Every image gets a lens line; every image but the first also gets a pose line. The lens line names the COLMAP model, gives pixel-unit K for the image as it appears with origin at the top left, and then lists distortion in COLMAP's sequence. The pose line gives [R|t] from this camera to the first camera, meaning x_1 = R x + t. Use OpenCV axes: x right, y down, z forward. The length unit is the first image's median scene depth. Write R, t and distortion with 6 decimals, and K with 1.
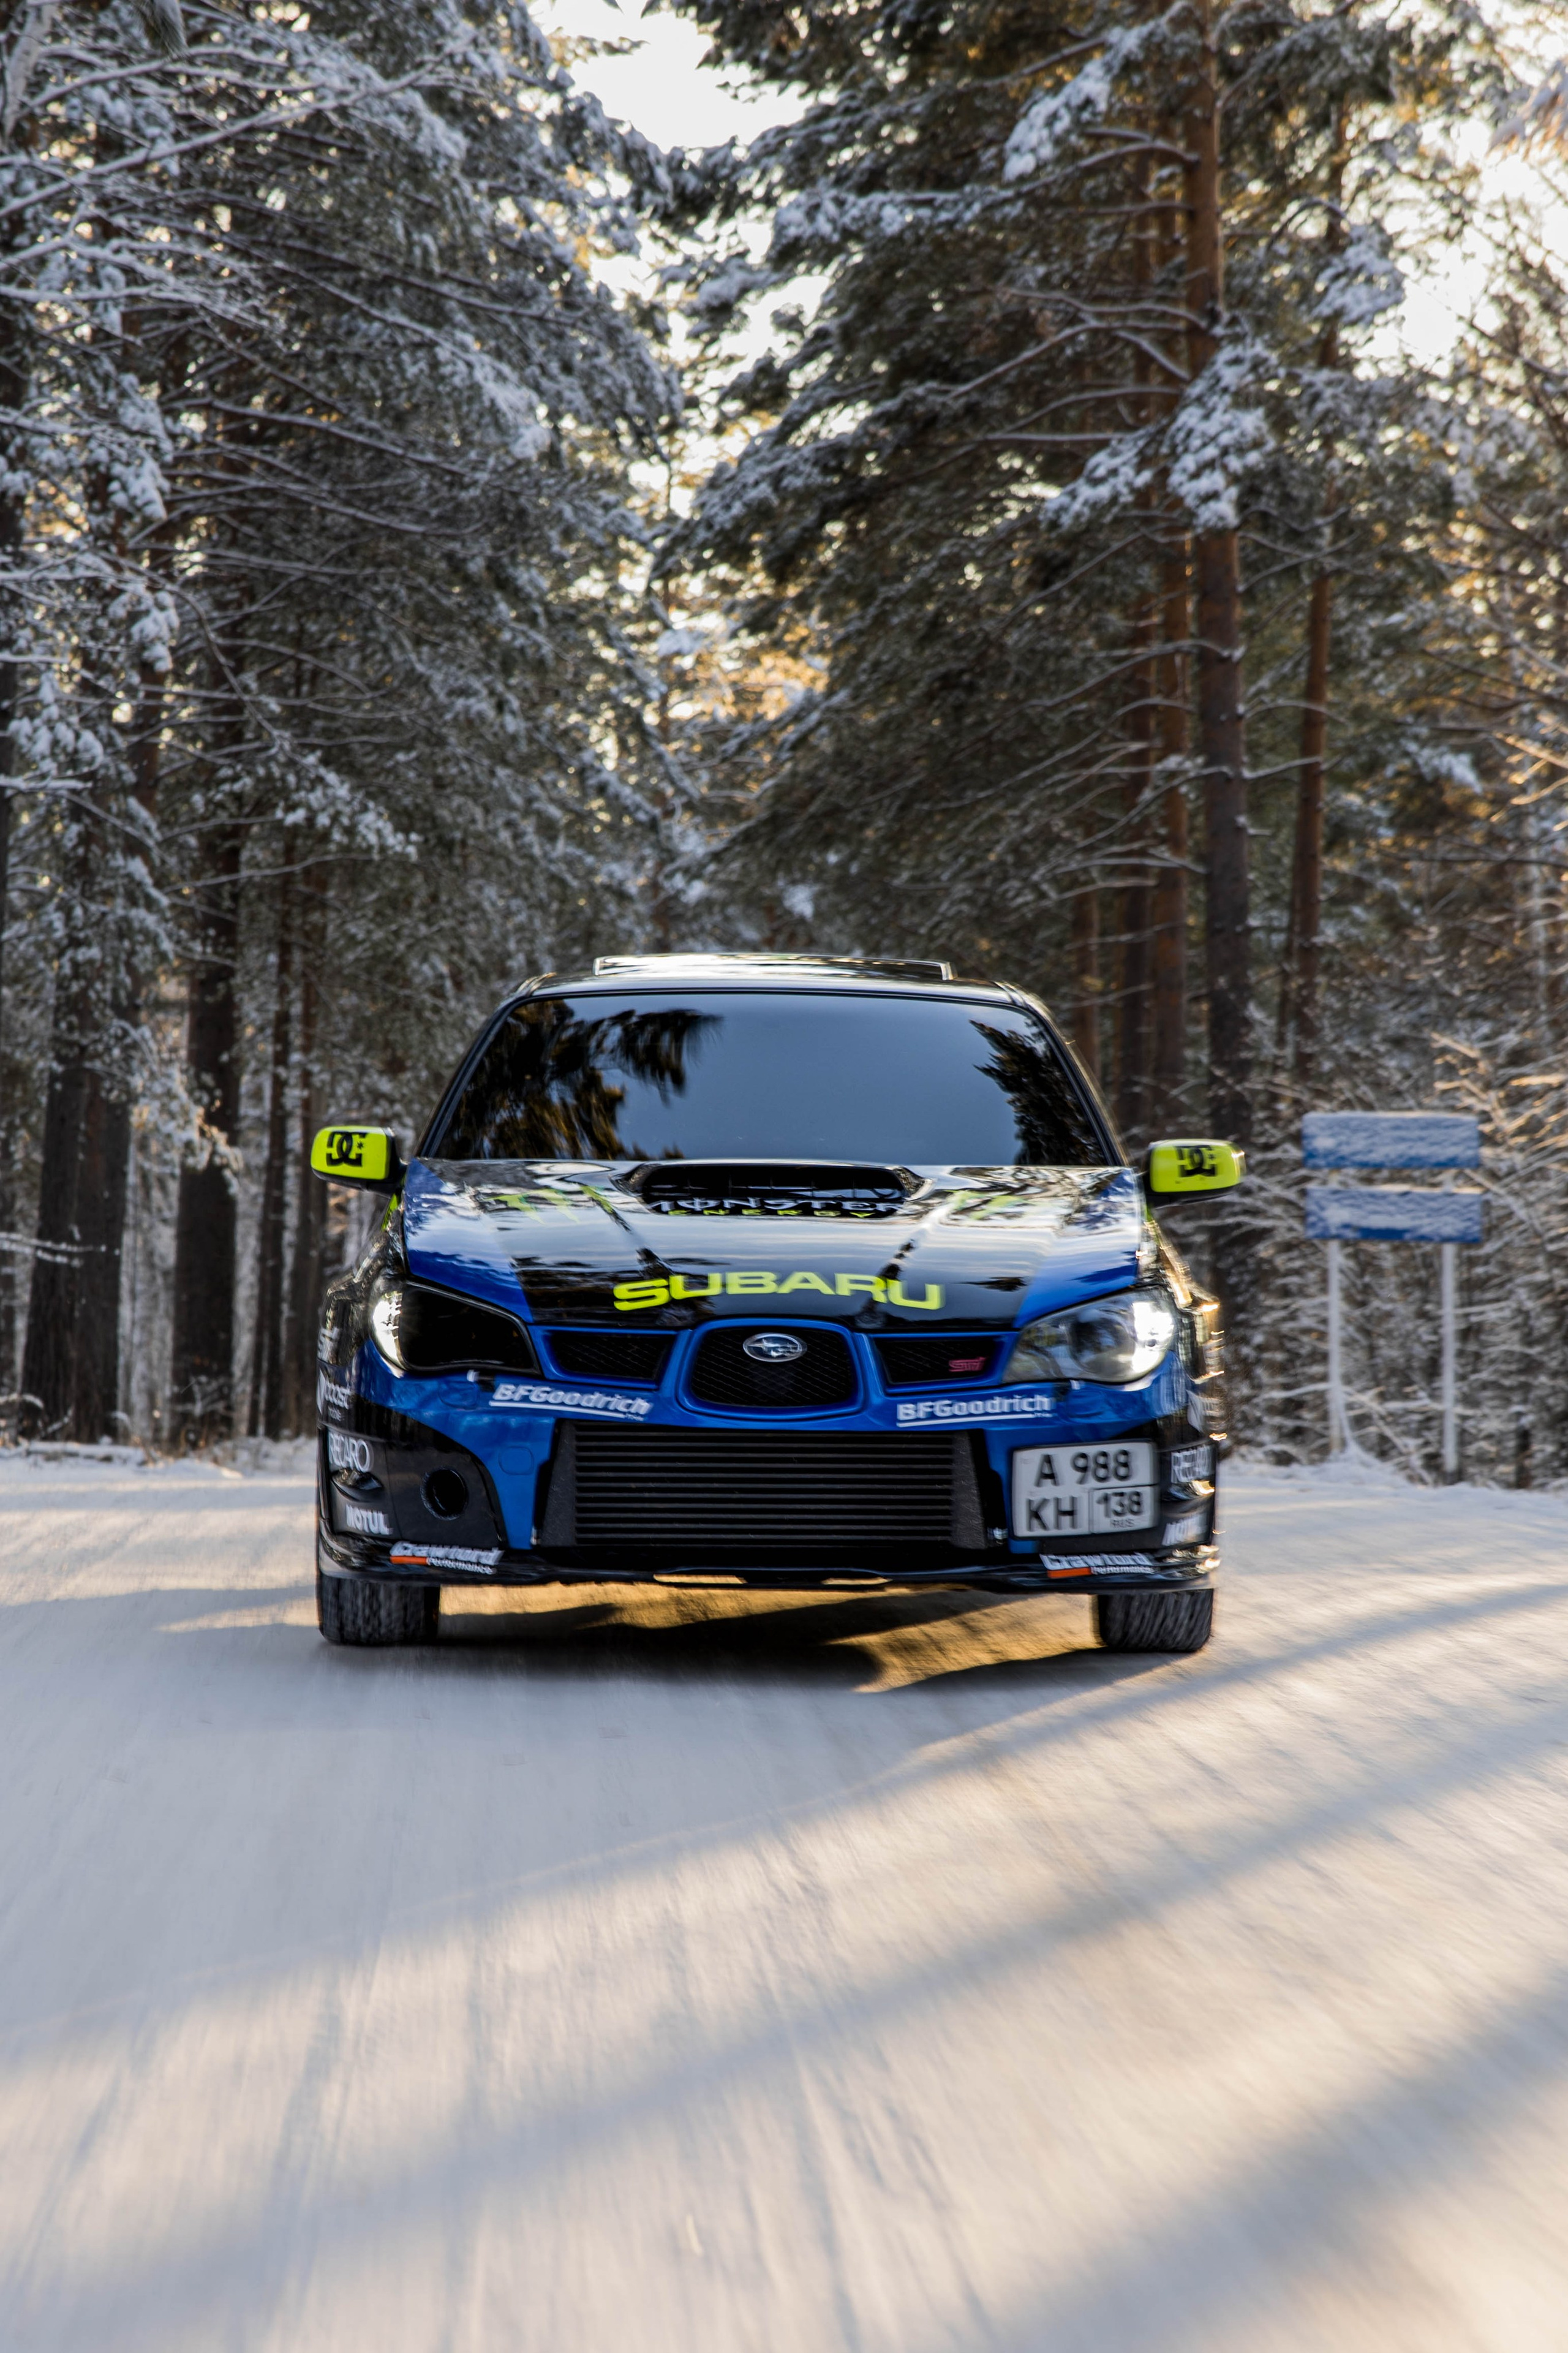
lens RADIAL K [[7242.4, 0, 477.5], [0, 7242.4, 1177.3], [0, 0, 1]] dist [-0.569656, -0.564304]
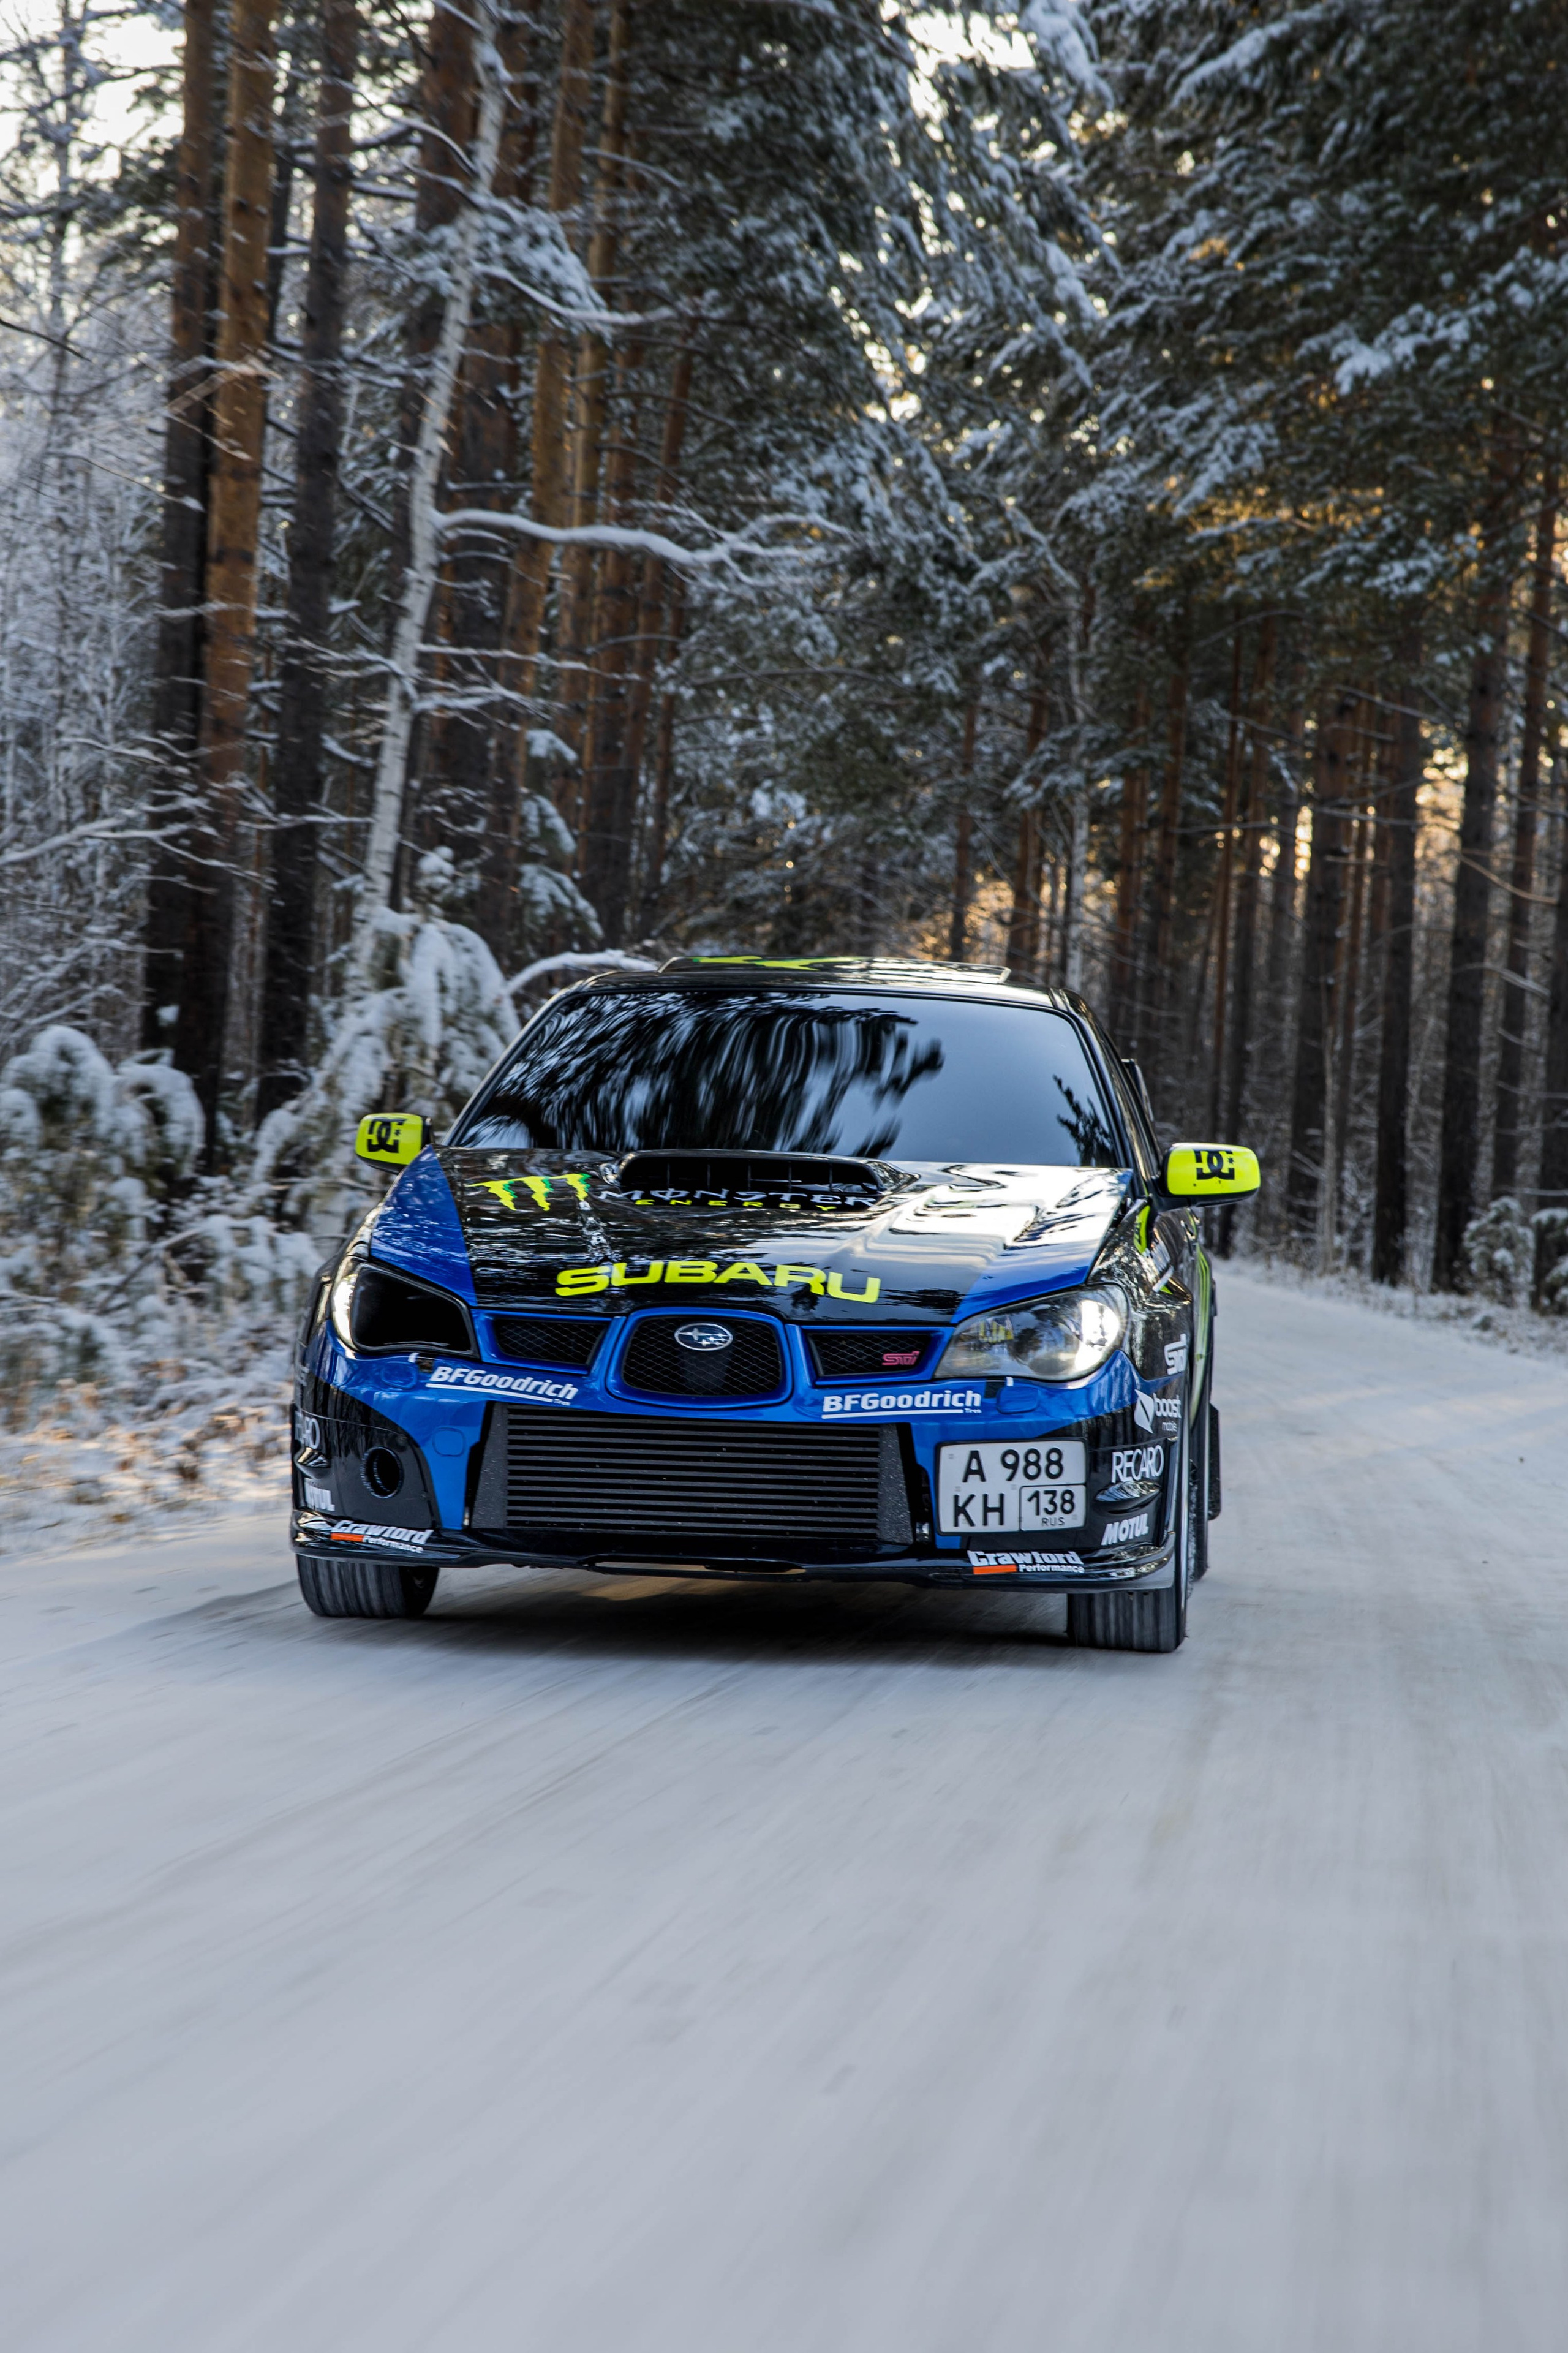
lens RADIAL K [[6206.4, 0, 734.1], [0, 6206.4, 1177.6], [0, 0, 1]] dist [0.073664, 0.077353]
pose [[0.996492, 0.021275, -0.080944, 0.113624], [-0.021509, 0.999767, -0.002021, 0.003054], [0.080882, 0.003755, 0.996717, 0.137993]]
